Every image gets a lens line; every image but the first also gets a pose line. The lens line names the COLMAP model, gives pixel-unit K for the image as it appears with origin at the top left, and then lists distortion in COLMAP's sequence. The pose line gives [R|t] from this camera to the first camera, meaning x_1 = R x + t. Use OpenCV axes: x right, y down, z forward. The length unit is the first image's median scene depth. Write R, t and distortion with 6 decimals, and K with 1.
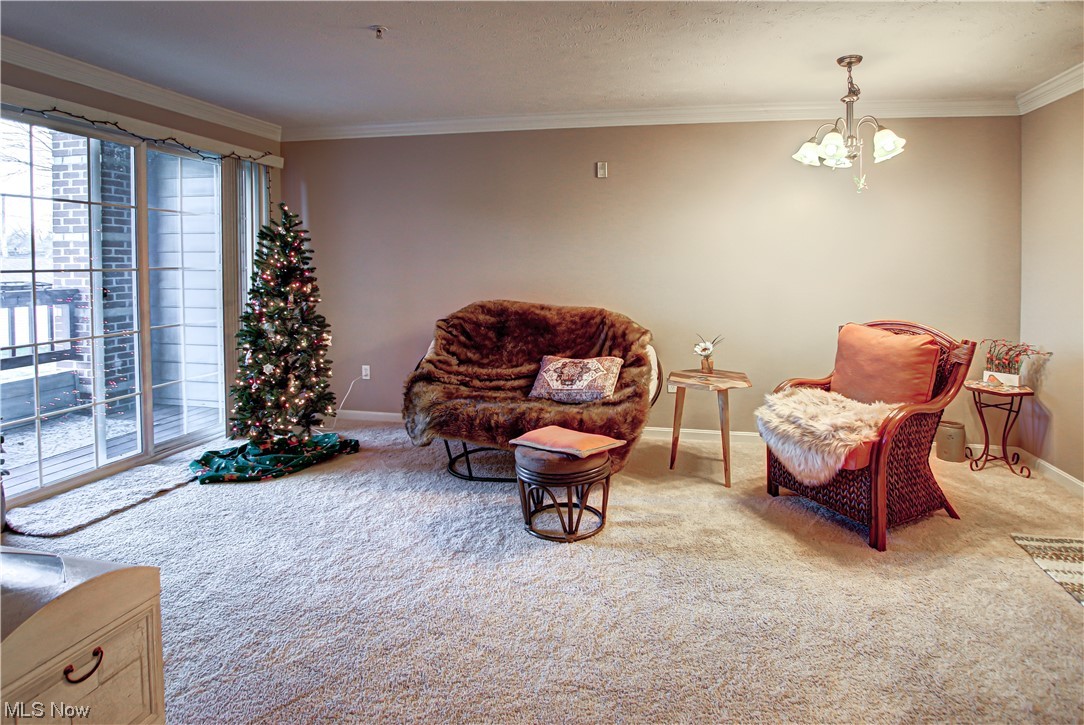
lens RADIAL K [[545.9, 0, 585.2], [0, 545.9, 265.4], [0, 0, 1]] dist [-0.022438, 0.000208]
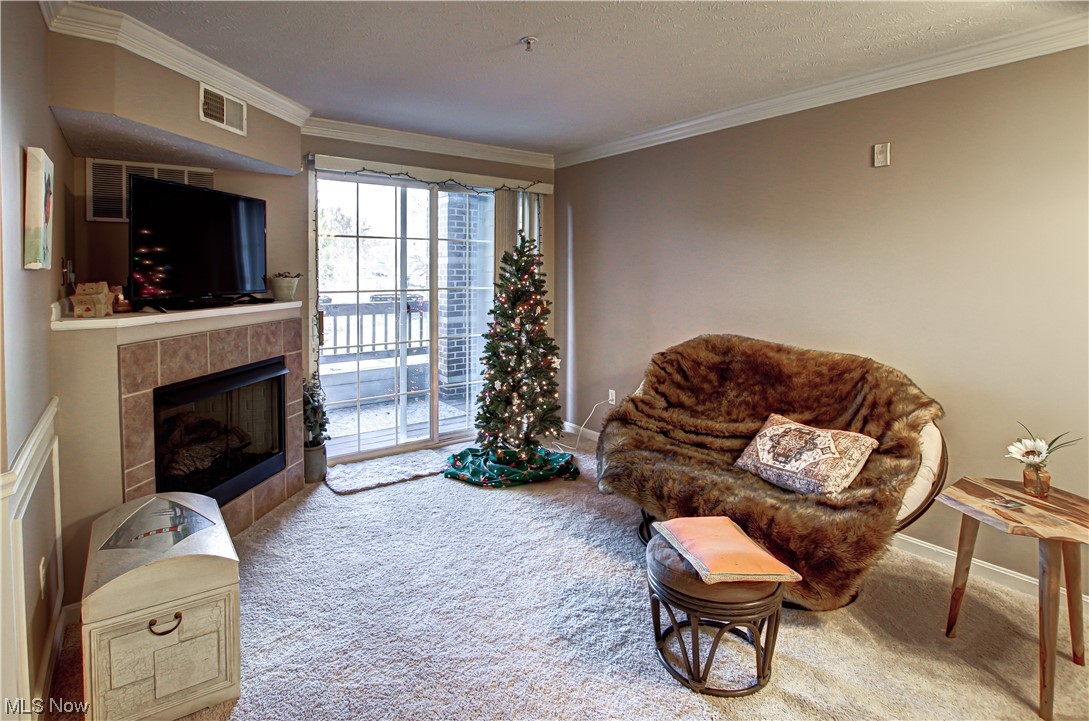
lens RADIAL K [[552.7, 0, 543.3], [0, 552.7, 286.7], [0, 0, 1]] dist [-0.031720, 0.007858]
pose [[0.743322, 0.016383, -0.668733, 0.209304], [-0.003333, 0.999778, 0.020788, -0.026980], [0.668925, -0.013223, 0.743212, 0.240981]]
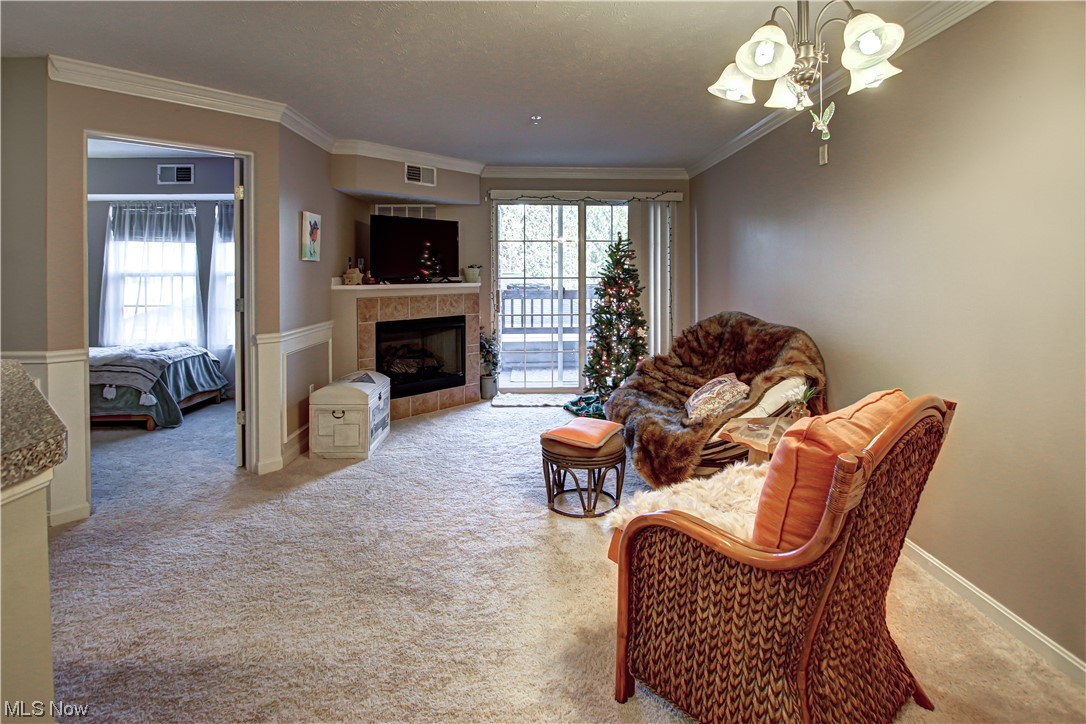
lens RADIAL K [[535.5, 0, 556.7], [0, 535.5, 271.6], [0, 0, 1]] dist [-0.022025, 0.000624]
pose [[0.263633, -0.005309, -0.964608, 0.784214], [-0.002080, 0.999979, -0.006073, -0.001734], [0.964621, 0.003607, 0.263617, 0.499872]]
